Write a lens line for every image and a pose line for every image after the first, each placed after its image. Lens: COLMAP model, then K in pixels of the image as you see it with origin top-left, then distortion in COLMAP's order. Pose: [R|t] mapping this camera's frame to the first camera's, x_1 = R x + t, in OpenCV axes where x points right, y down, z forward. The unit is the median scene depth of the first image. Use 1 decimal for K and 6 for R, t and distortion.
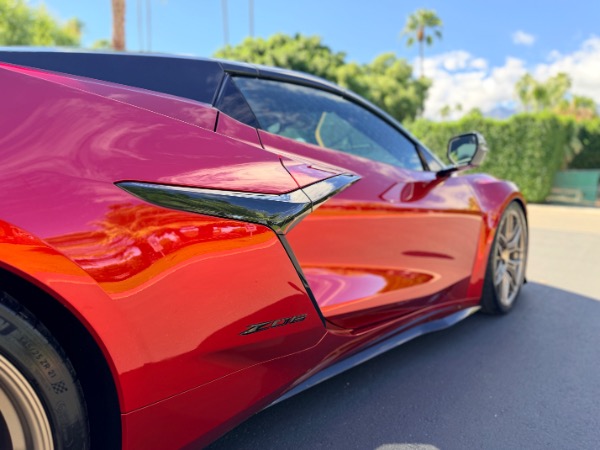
lens RADIAL K [[428.6, 0, 299.5], [0, 428.6, 224.7], [0, 0, 1]] dist [0.046654, -0.079672]
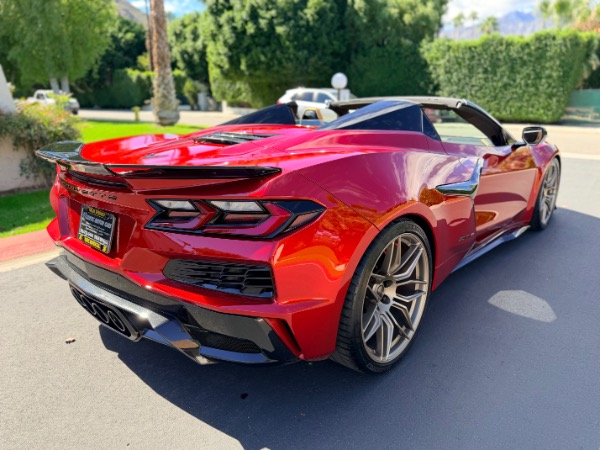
lens RADIAL K [[431.2, 0, 300.8], [0, 431.2, 227.4], [0, 0, 1]] dist [0.002914, -0.009249]
pose [[0.999644, -0.025128, -0.008932, -0.045718], [0.026358, 0.981918, 0.187462, -0.013984], [0.004060, -0.187631, 0.982231, -0.064103]]
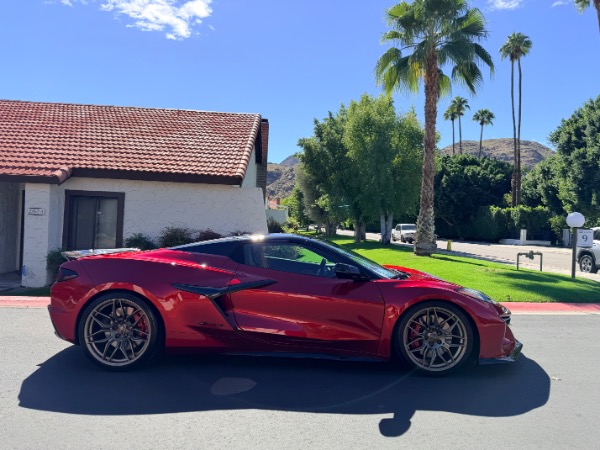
lens RADIAL K [[427.6, 0, 300.0], [0, 427.6, 227.9], [0, 0, 1]] dist [-0.002351, -0.007502]
pose [[0.648650, -0.005930, -0.761063, 0.165663], [-0.085829, 0.993021, -0.080889, -0.016400], [0.756231, 0.117790, 0.643614, -0.044445]]
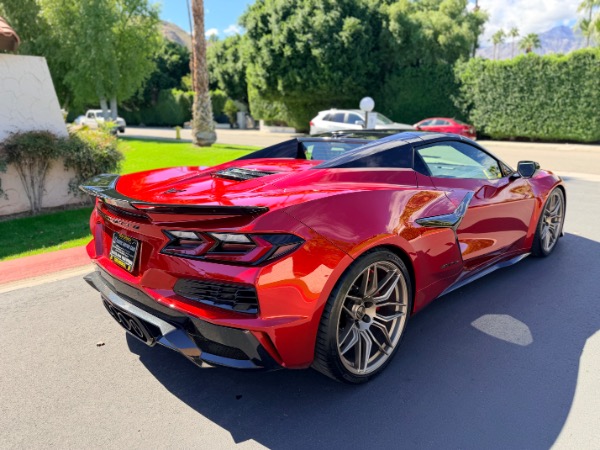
lens RADIAL K [[427.9, 0, 300.0], [0, 427.9, 224.5], [0, 0, 1]] dist [0.026198, -0.032902]
pose [[0.995787, -0.006167, -0.091491, -0.035028], [0.019434, 0.989265, 0.144834, -0.019375], [0.089616, -0.146002, 0.985217, -0.077795]]
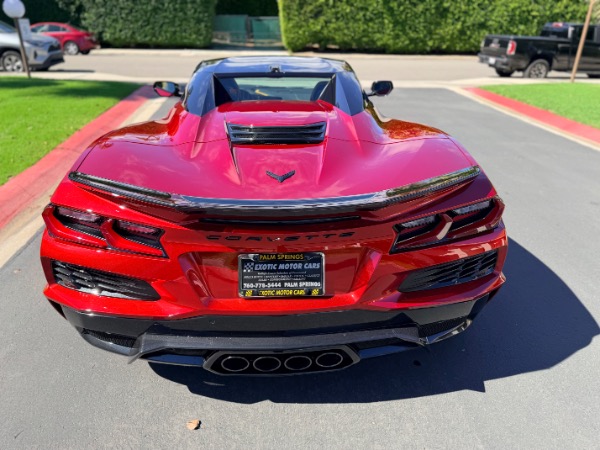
lens RADIAL K [[431.4, 0, 297.9], [0, 431.4, 226.6], [0, 0, 1]] dist [0.000638, -0.005378]
pose [[0.706686, -0.322317, 0.629847, -0.129009], [0.076787, 0.919889, 0.384588, -0.034205], [-0.703348, -0.223418, 0.674822, -0.027925]]
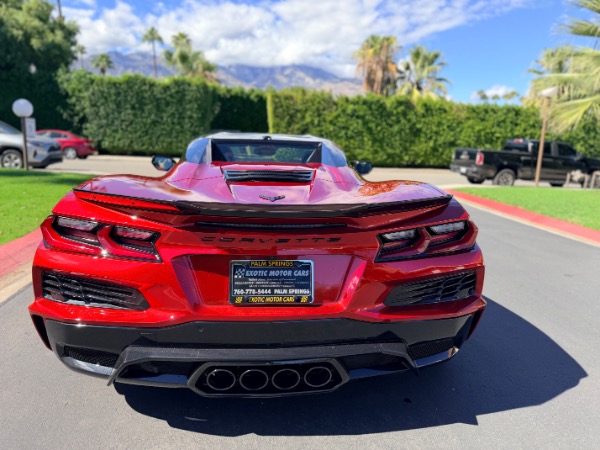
lens RADIAL K [[430.3, 0, 304.0], [0, 430.3, 224.7], [0, 0, 1]] dist [0.025407, -0.037819]
pose [[0.676570, -0.142670, 0.722425, -0.136740], [0.054964, 0.988099, 0.143662, -0.019593], [-0.734324, -0.057491, 0.676360, -0.033092]]
